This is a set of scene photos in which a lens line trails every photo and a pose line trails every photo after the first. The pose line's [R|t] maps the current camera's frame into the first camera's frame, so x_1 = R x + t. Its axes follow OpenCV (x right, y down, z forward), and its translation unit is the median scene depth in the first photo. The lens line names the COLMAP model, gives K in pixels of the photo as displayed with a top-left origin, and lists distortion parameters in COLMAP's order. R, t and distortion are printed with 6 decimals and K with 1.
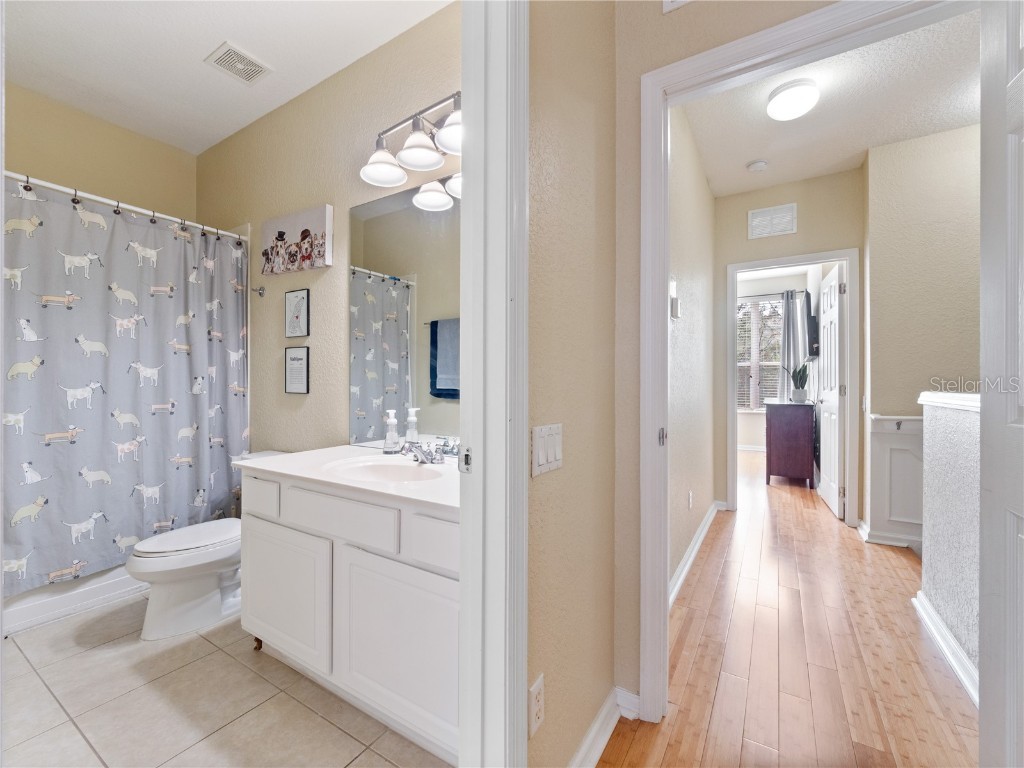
lens RADIAL K [[435.4, 0, 504.5], [0, 435.4, 382.0], [0, 0, 1]] dist [-0.000543, -0.005056]
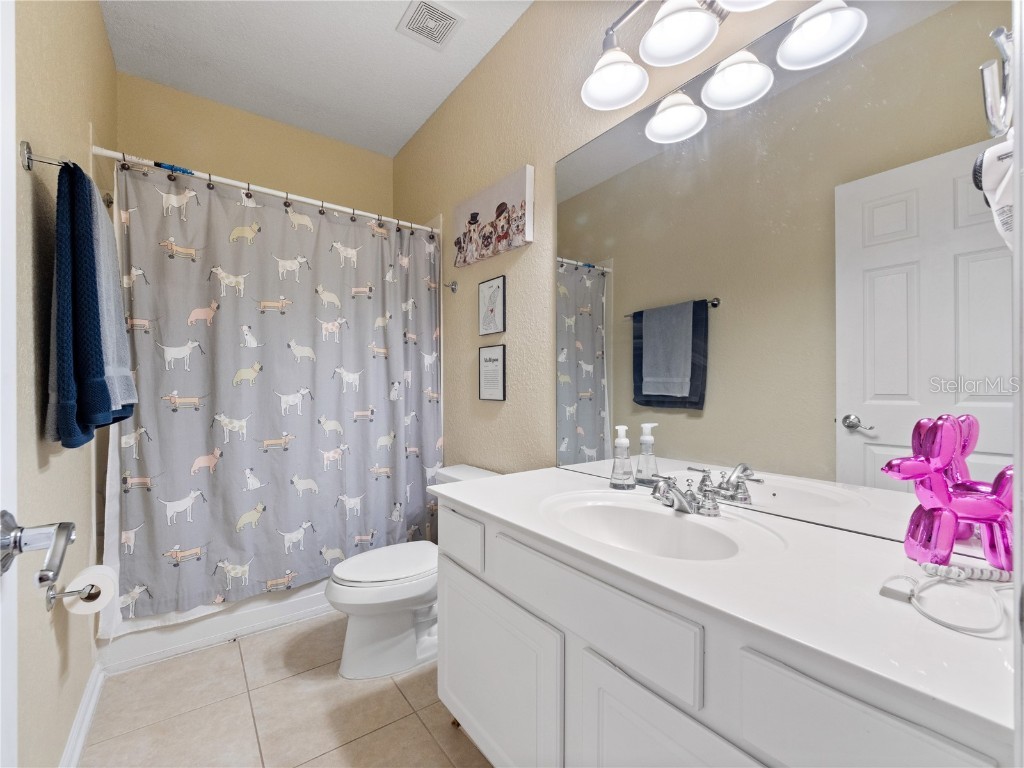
lens RADIAL K [[436.0, 0, 497.6], [0, 436.0, 387.4], [0, 0, 1]] dist [0.031656, -0.042323]
pose [[0.923061, -0.004546, -0.384627, -0.148995], [0.004972, 0.999988, 0.000113, 0.000863], [0.384622, -0.002017, 0.923072, 0.232650]]
